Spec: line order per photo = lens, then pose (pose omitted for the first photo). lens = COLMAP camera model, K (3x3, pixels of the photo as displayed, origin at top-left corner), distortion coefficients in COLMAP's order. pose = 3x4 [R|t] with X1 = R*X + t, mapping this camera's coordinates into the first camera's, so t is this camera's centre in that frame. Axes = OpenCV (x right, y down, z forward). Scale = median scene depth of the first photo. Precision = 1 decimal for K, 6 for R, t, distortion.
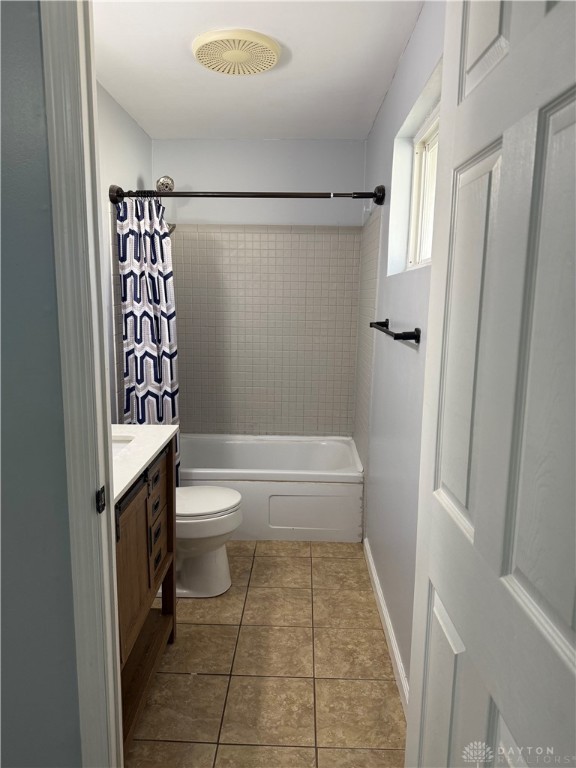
lens RADIAL K [[542.8, 0, 285.4], [0, 542.8, 385.1], [0, 0, 1]] dist [0.020049, -0.023136]
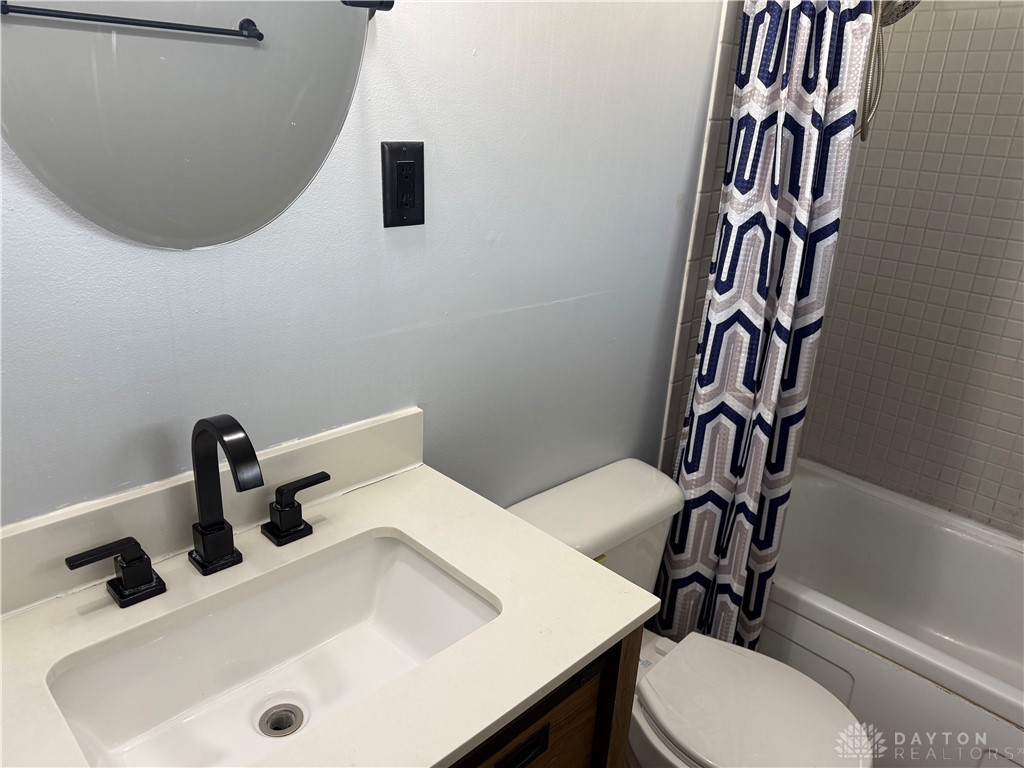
lens RADIAL K [[723.8, 0, 511.0], [0, 723.8, 375.5], [0, 0, 1]] dist [0.020049, -0.023136]
pose [[0.720079, 0.255484, -0.645147, -0.011040], [-0.157179, 0.965639, 0.206966, -0.102295], [0.675856, -0.047628, 0.735493, 0.470475]]
